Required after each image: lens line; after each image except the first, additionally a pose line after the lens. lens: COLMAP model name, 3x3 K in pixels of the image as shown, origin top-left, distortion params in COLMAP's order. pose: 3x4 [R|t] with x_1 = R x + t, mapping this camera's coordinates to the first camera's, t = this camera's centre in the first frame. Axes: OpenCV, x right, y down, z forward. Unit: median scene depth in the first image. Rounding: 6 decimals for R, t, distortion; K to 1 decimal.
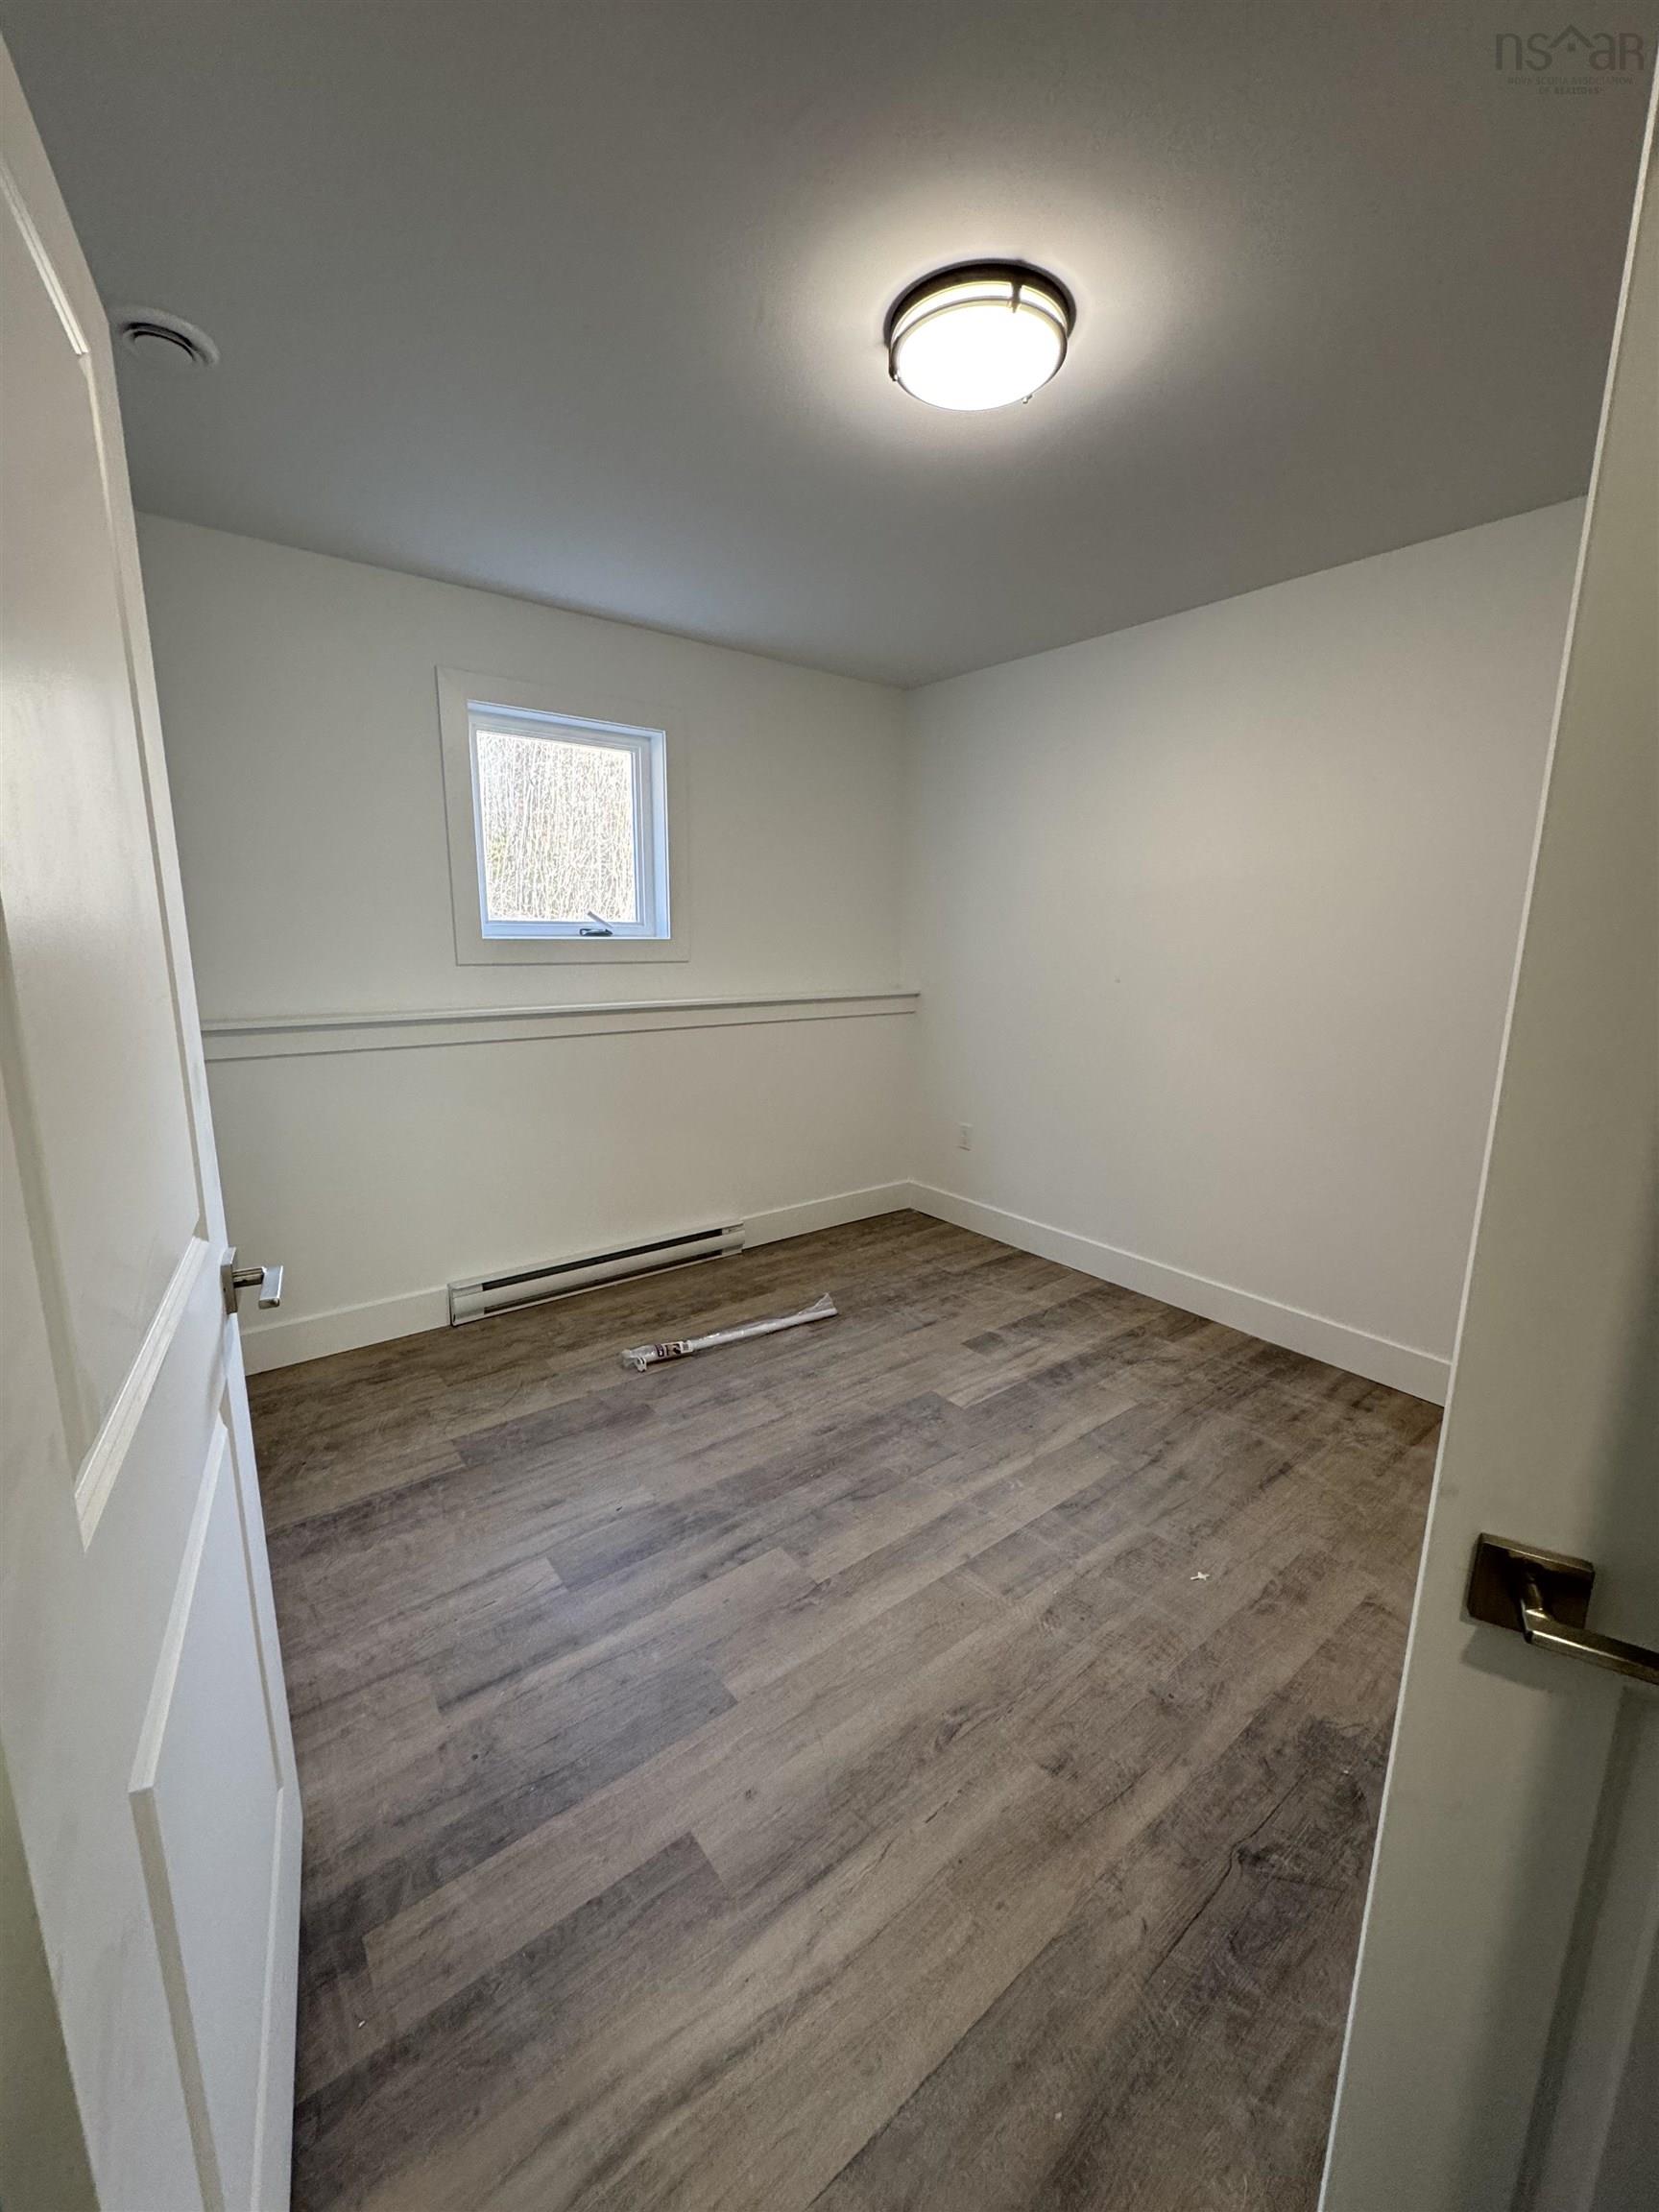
lens RADIAL K [[878.3, 0, 829.5], [0, 878.3, 1106.0], [0, 0, 1]] dist [0.000563, 0.000587]
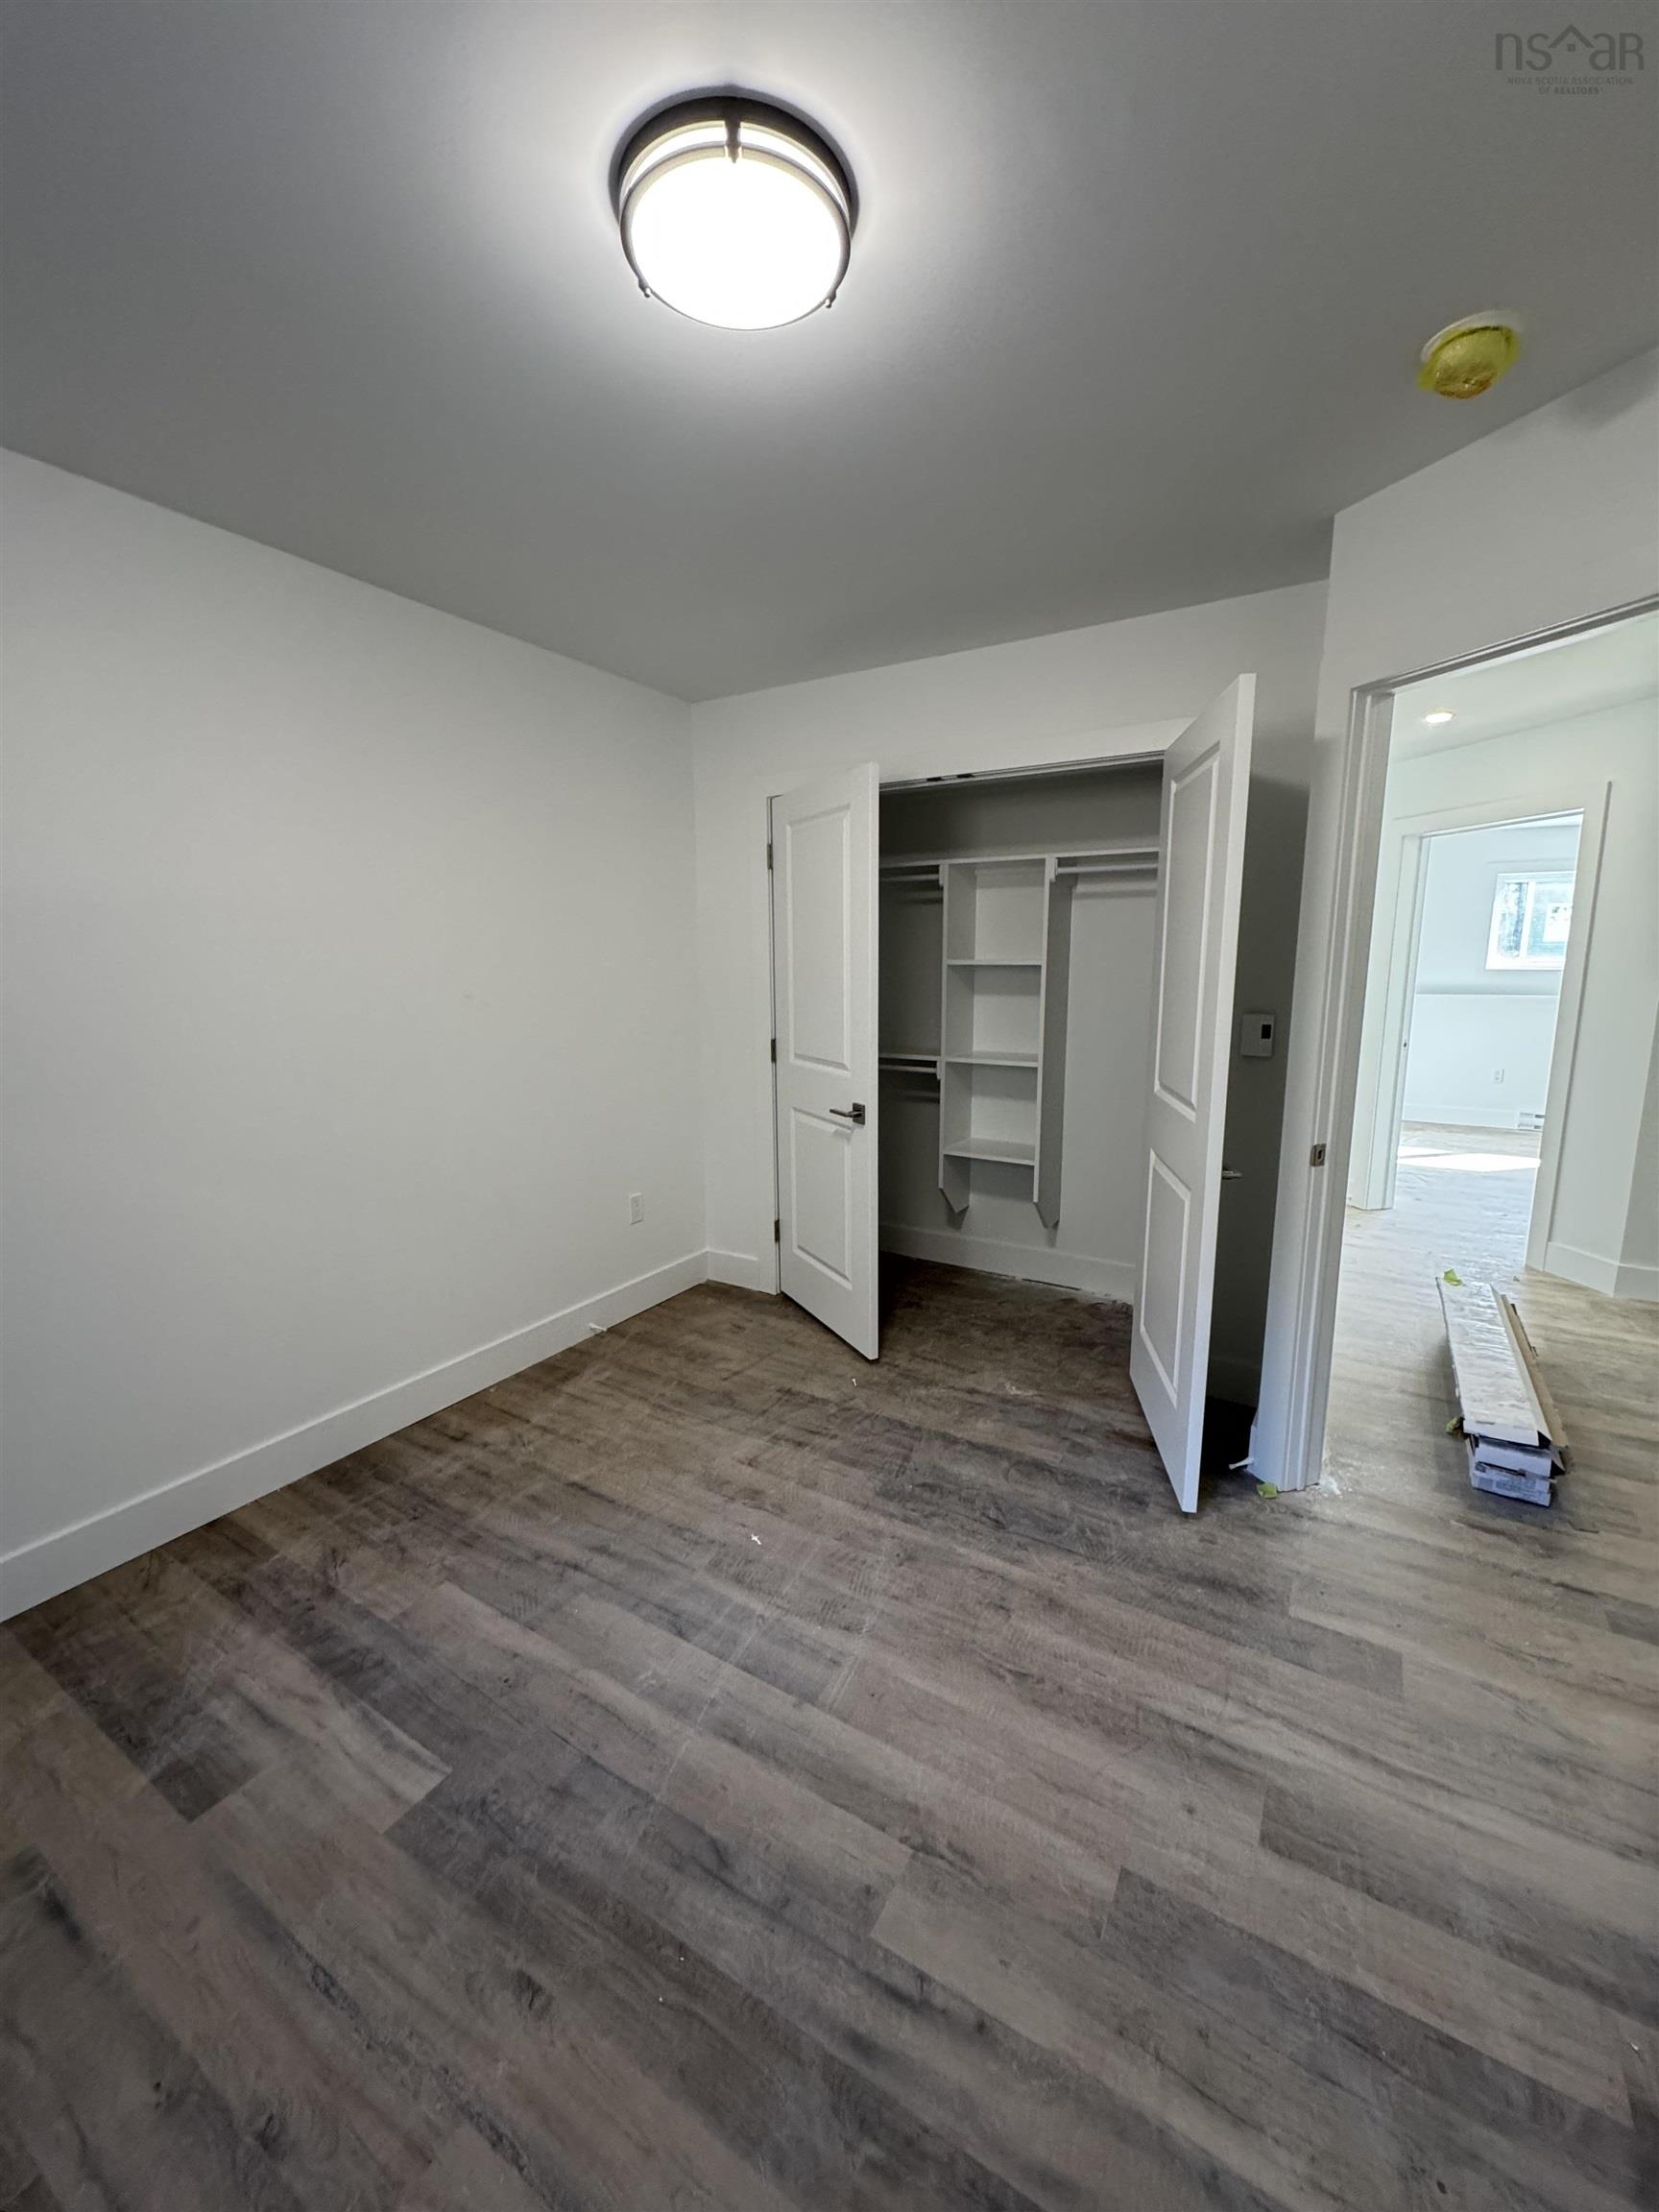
lens RADIAL K [[878.3, 0, 829.5], [0, 878.3, 1106.0], [0, 0, 1]] dist [0.000563, 0.000587]
pose [[-0.353789, -0.164590, 0.920730, -0.527001], [0.185734, 0.952429, 0.241624, -0.238081], [-0.916699, 0.256495, -0.306389, 1.035015]]
